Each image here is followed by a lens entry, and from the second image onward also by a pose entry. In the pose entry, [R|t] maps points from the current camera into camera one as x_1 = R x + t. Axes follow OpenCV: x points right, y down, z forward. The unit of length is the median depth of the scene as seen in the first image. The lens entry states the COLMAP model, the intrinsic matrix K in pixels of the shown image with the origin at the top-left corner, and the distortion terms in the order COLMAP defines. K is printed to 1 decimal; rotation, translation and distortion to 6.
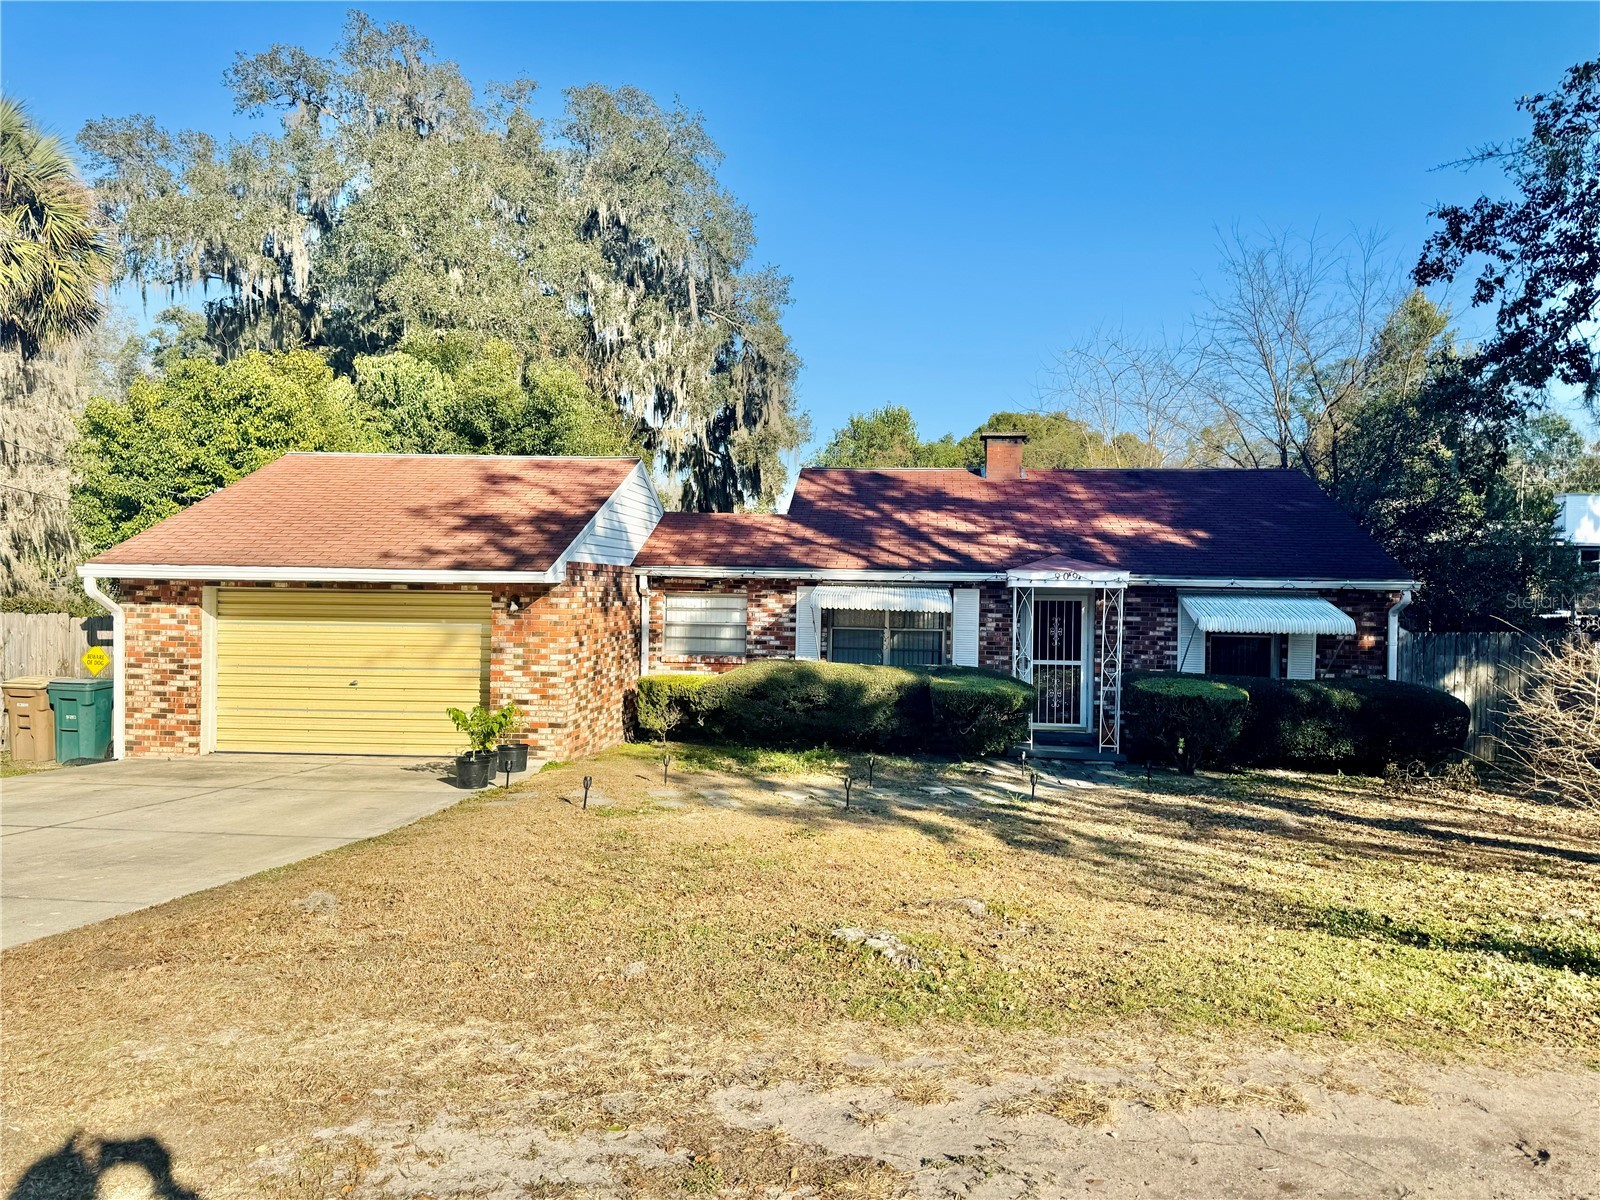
lens RADIAL K [[1143.1, 0, 798.2], [0, 1143.1, 592.8], [0, 0, 1]] dist [0.080074, -0.045732]
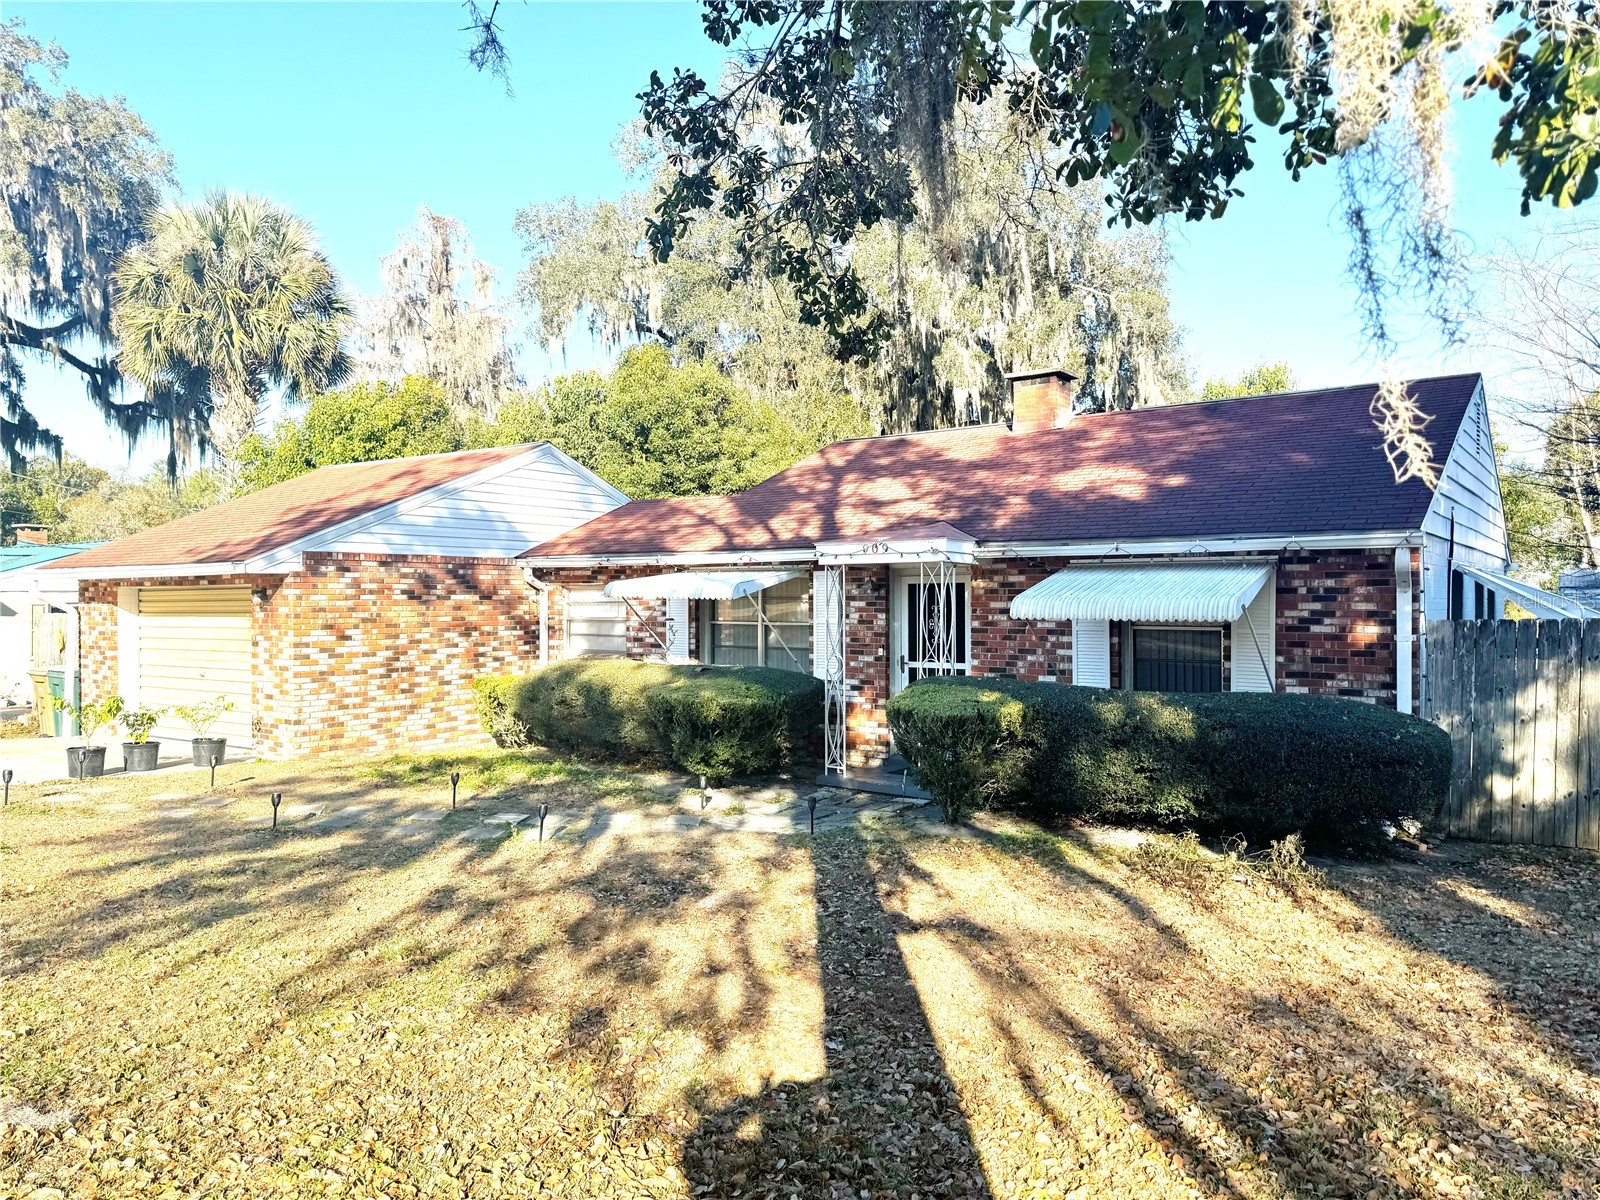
lens RADIAL K [[1143.1, 0, 800.0], [0, 1143.1, 611.1], [0, 0, 1]] dist [0.080074, -0.045732]
pose [[0.867285, -0.013072, -0.497640, 0.531226], [0.013744, 0.999903, -0.002314, 0.026369], [0.497621, -0.004833, 0.867381, 0.313093]]
